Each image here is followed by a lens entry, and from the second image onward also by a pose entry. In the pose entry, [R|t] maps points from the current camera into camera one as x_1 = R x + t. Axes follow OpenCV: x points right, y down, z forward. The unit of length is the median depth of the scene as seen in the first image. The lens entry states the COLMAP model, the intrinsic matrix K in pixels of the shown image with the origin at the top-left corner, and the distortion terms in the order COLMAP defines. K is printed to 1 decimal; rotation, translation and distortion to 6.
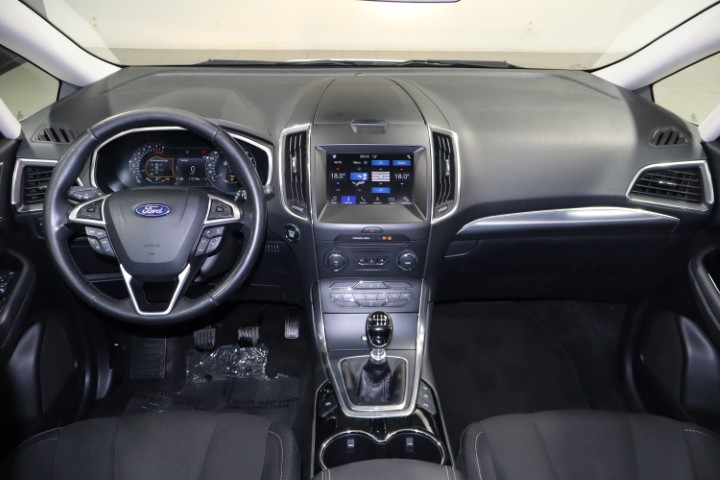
lens RADIAL K [[604.4, 0, 360.0], [0, 604.4, 240.0], [0, 0, 1]] dist [-0.026942, -0.001949]
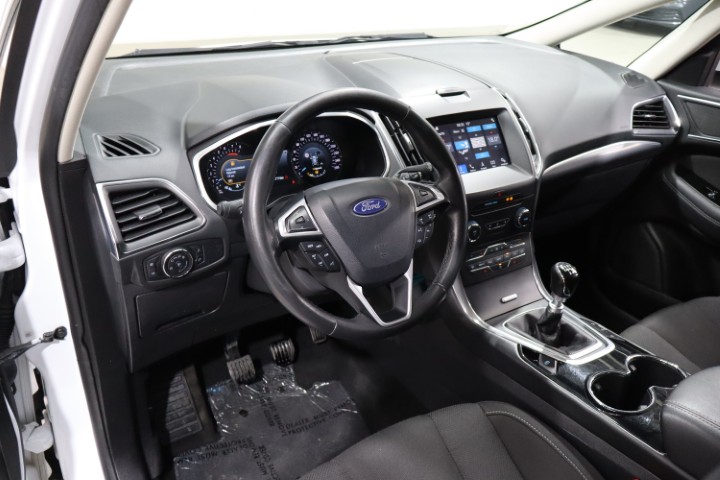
lens RADIAL K [[601.8, 0, 360.0], [0, 601.8, 240.0], [0, 0, 1]] dist [0.006274, 0.003526]
pose [[0.869925, -0.210682, 0.445918, -0.619474], [0.204914, 0.976829, 0.061761, -0.048112], [-0.448598, 0.037647, 0.892940, 0.196224]]
